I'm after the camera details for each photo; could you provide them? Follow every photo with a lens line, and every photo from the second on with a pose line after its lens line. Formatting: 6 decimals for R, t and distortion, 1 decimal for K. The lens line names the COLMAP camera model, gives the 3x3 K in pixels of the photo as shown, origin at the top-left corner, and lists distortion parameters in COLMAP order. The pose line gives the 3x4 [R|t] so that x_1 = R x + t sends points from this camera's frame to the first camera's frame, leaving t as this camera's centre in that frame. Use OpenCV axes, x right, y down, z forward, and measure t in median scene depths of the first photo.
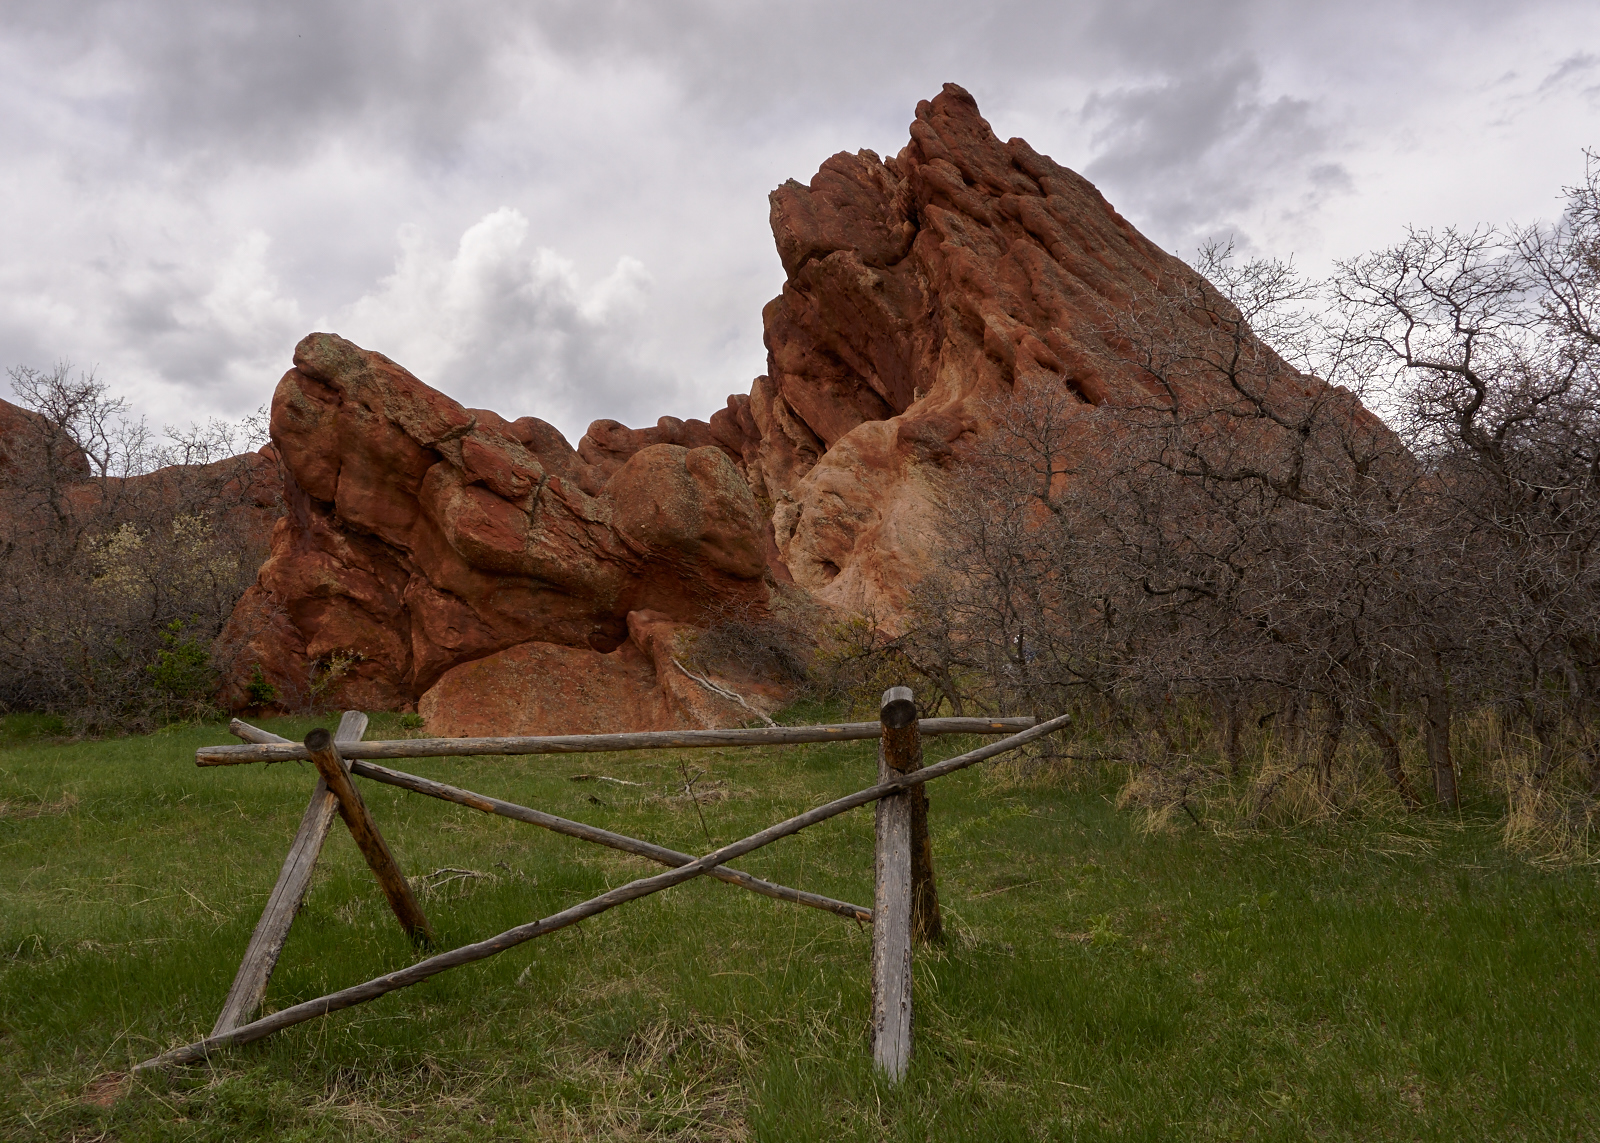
lens RADIAL K [[1495.1, 0, 800.0], [0, 1495.1, 571.5], [0, 0, 1]] dist [-0.063487, -0.000940]
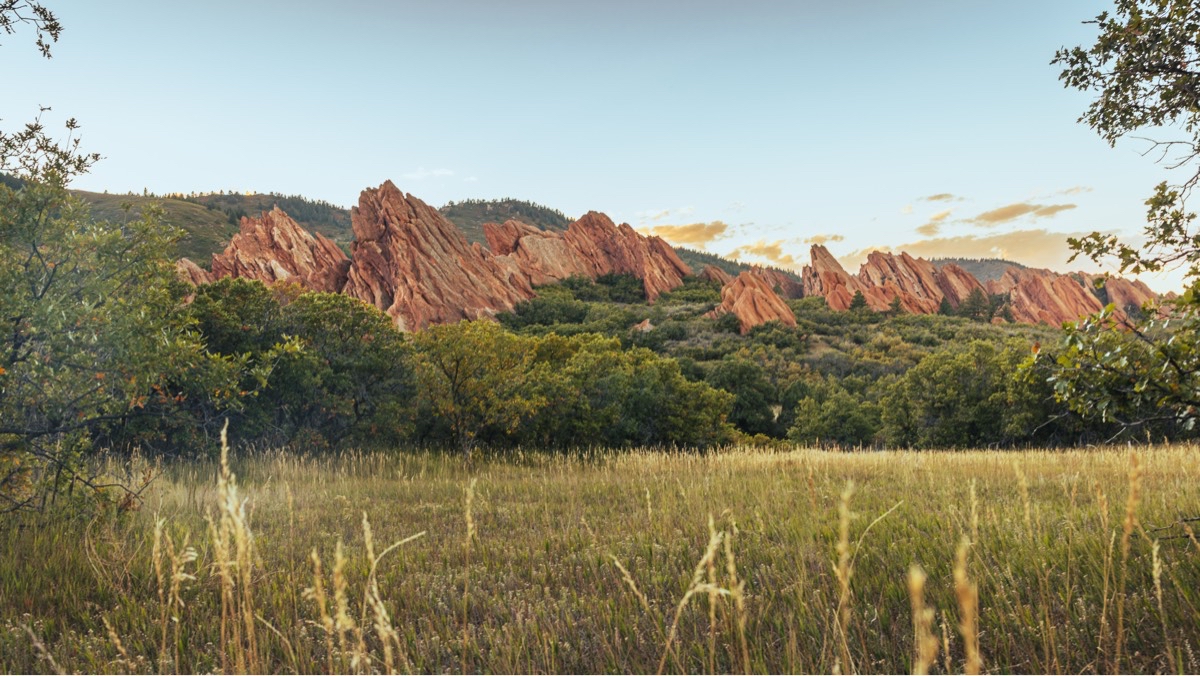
lens RADIAL K [[1138.9, 0, 543.6], [0, 1138.9, 338.5], [0, 0, 1]] dist [-0.009001, 0.013470]
pose [[0.956872, -0.015247, 0.290110, -0.507720], [-0.032471, 0.986751, 0.158961, -0.514704], [-0.288690, -0.161525, 0.943699, -2.599334]]
